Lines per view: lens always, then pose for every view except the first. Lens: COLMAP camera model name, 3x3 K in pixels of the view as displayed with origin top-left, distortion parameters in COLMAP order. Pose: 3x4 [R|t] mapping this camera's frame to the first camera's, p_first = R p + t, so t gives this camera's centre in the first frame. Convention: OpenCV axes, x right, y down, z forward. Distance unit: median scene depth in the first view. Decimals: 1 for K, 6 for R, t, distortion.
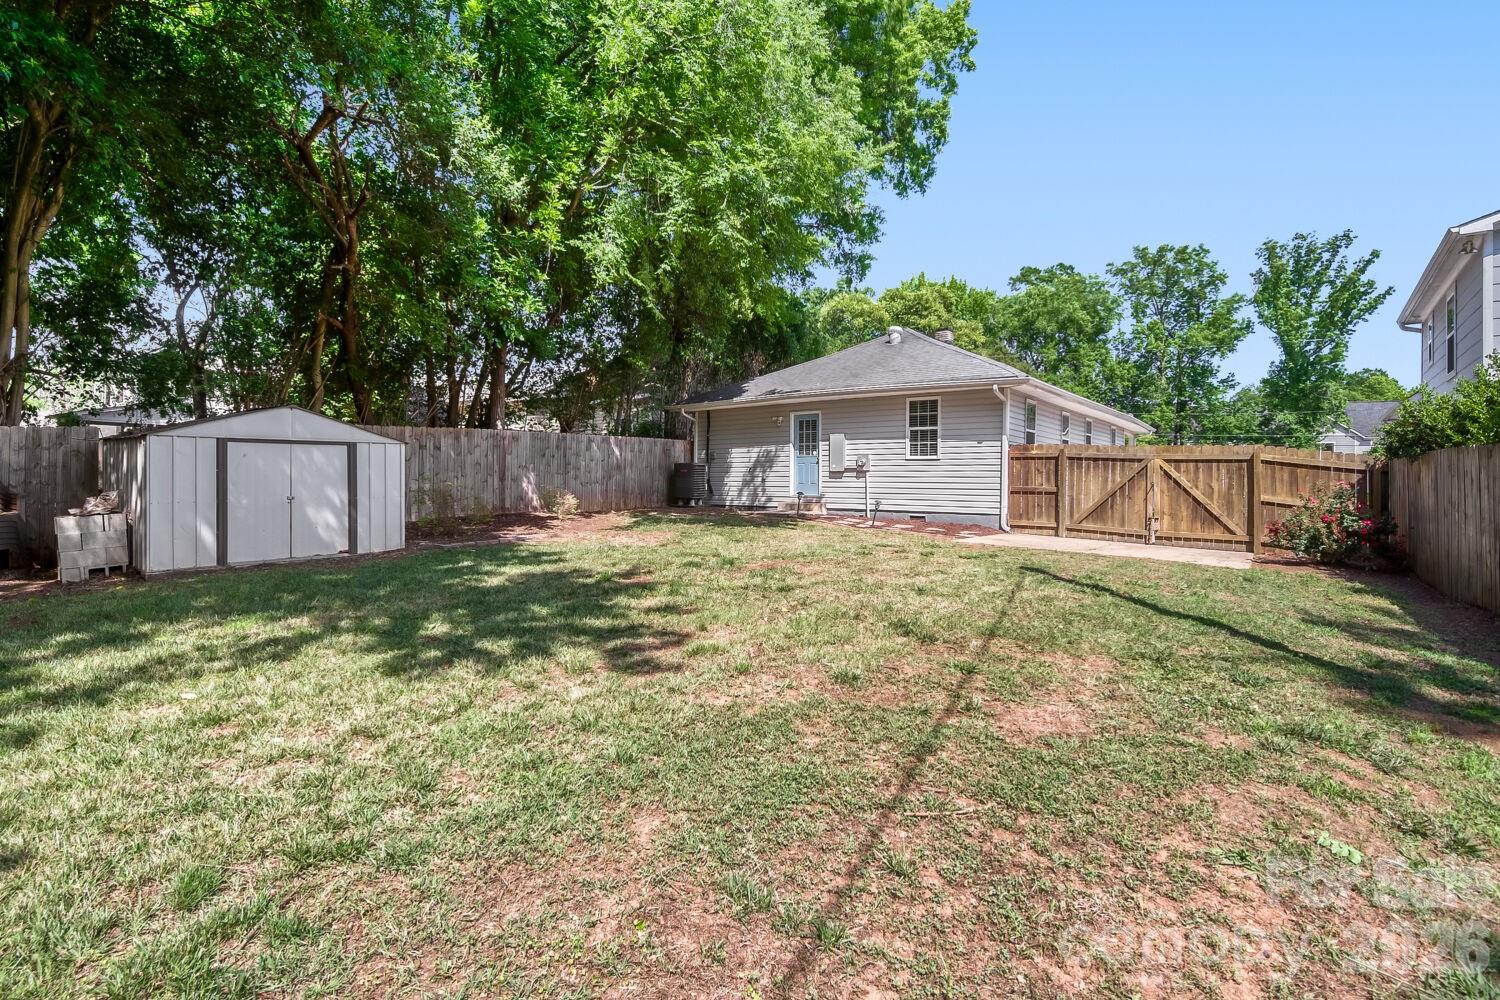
lens RADIAL K [[701.1, 0, 744.4], [0, 701.1, 493.0], [0, 0, 1]] dist [-0.000175, -0.001117]
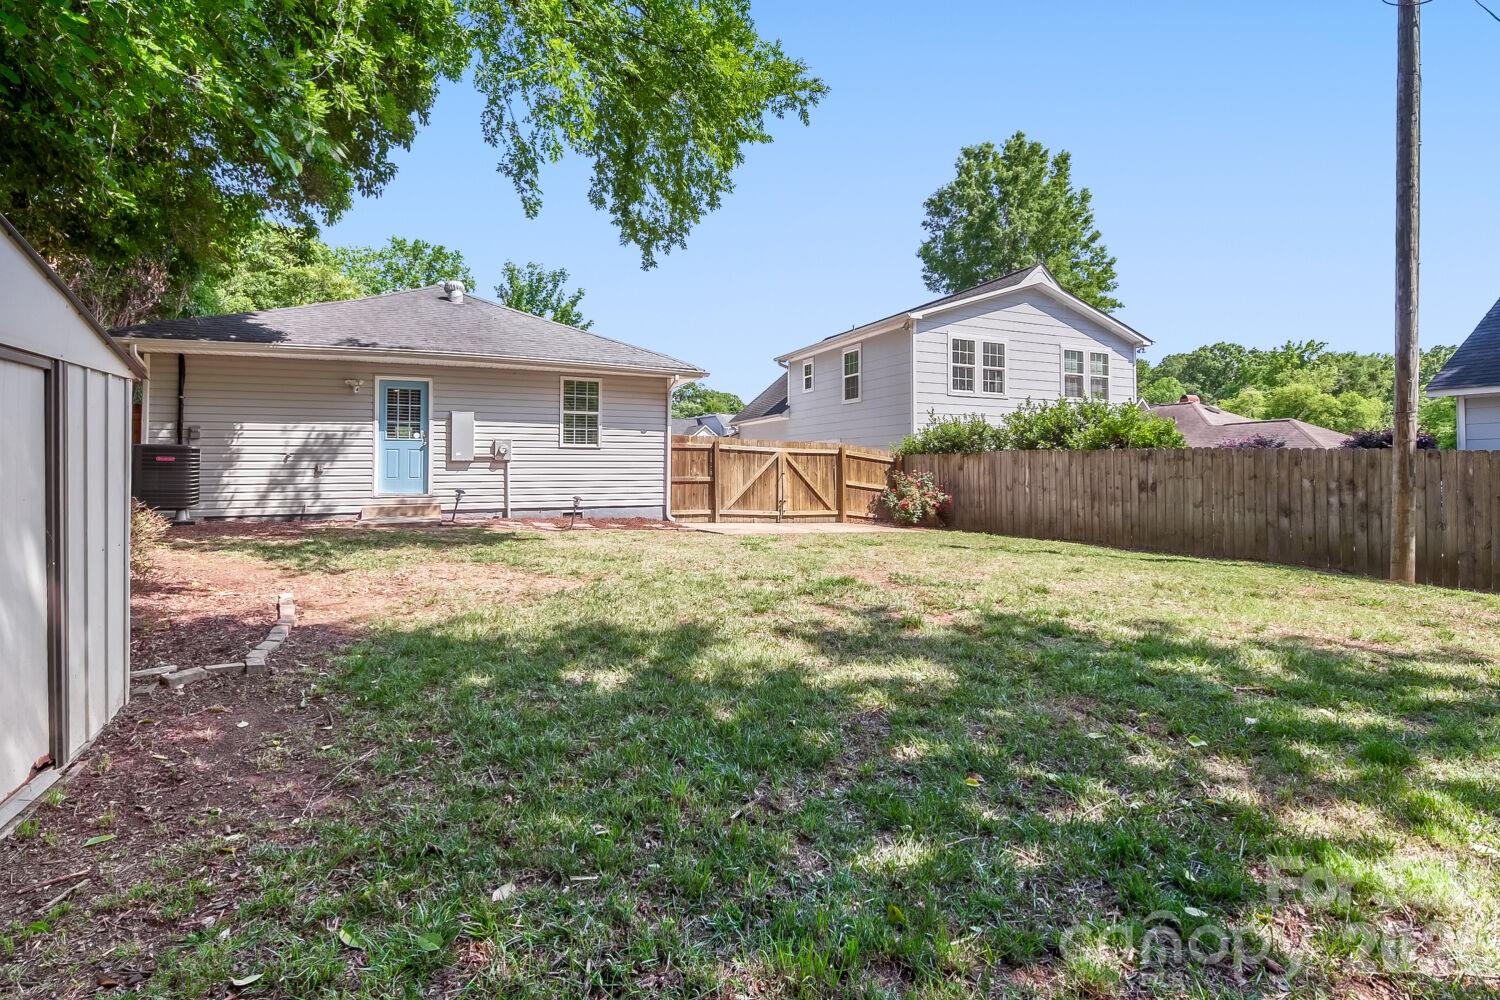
lens RADIAL K [[701.1, 0, 754.2], [0, 701.1, 460.7], [0, 0, 1]] dist [-0.000175, -0.001117]
pose [[0.459126, 0.000644, 0.888371, -0.397764], [0.020560, 0.999724, -0.011351, -0.016110], [-0.888133, 0.023477, 0.458986, 0.373589]]
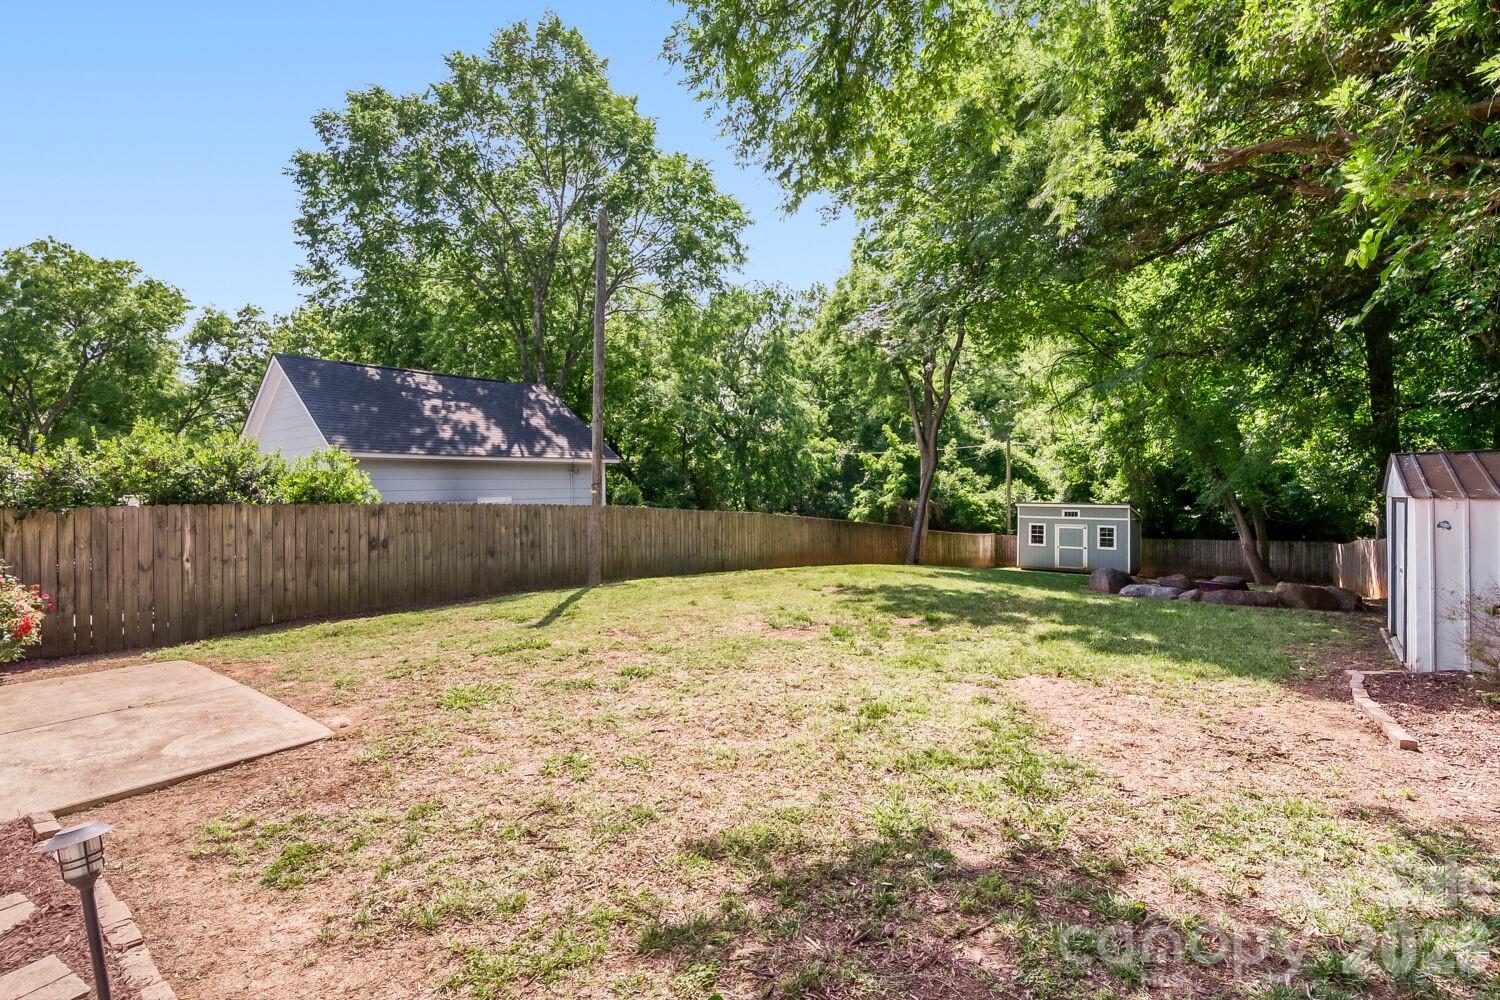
lens RADIAL K [[701.1, 0, 758.5], [0, 701.1, 498.4], [0, 0, 1]] dist [-0.000175, -0.001117]
pose [[-0.999998, -0.001894, -0.000463, 0.048068], [-0.001908, 0.999523, 0.030809, -0.053313], [0.000405, 0.030810, -0.999525, 0.999116]]
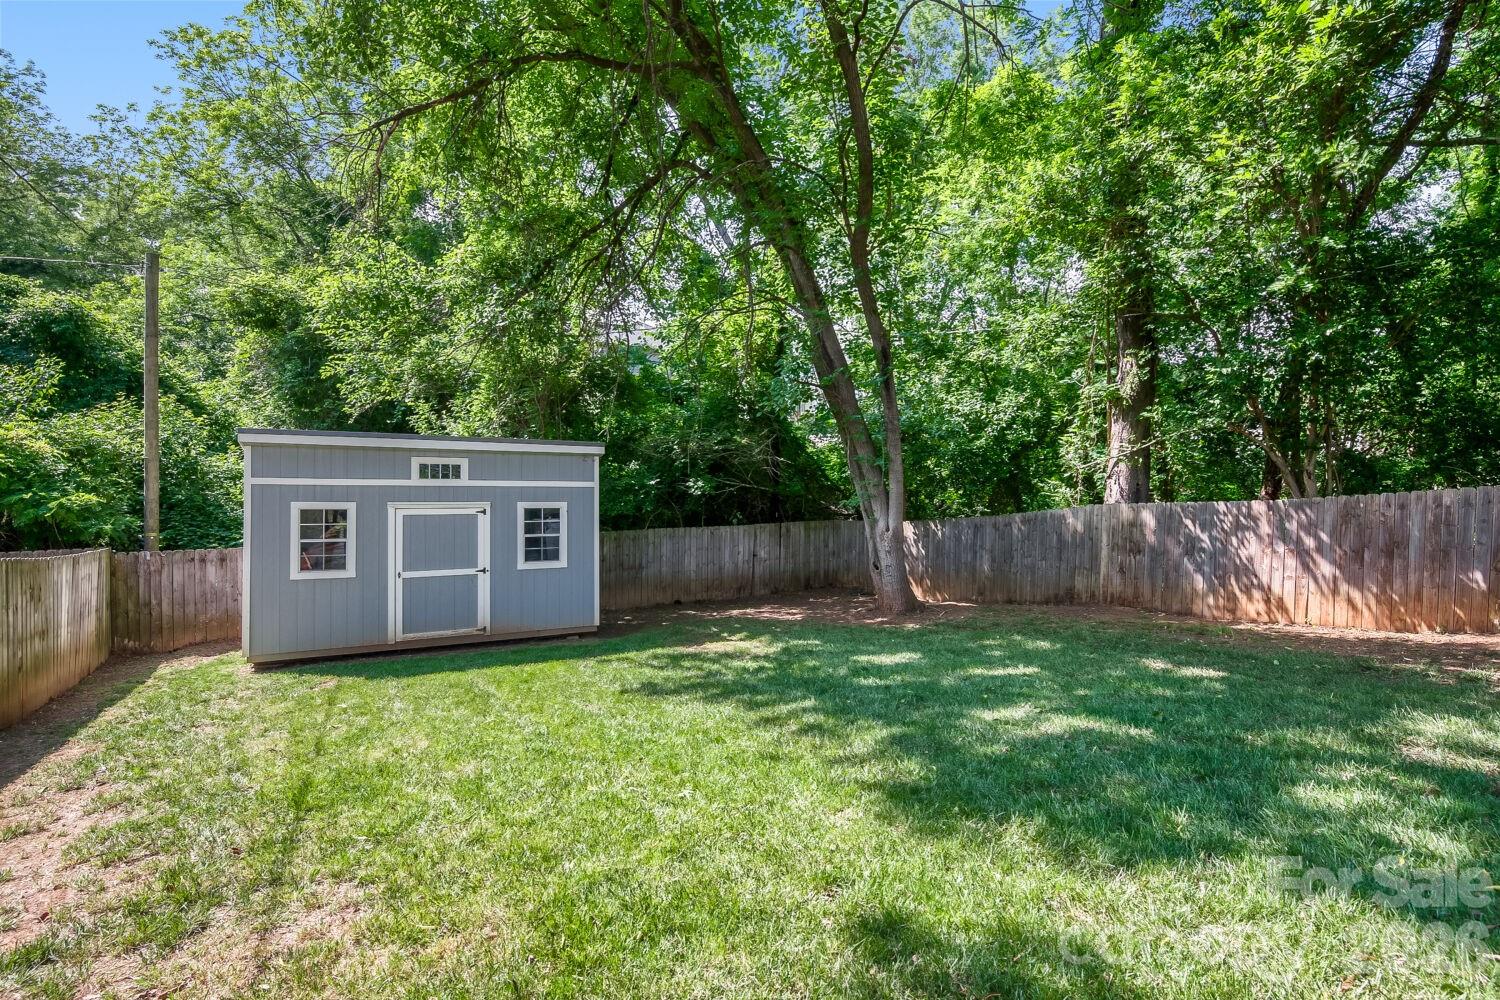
lens RADIAL K [[701.1, 0, 752.5], [0, 701.1, 492.4], [0, 0, 1]] dist [-0.000175, -0.001117]
pose [[-0.390528, 0.002425, -0.920588, -0.355111], [-0.018413, 0.999776, 0.010445, 0.059445], [0.920407, 0.021030, -0.390396, -0.478915]]
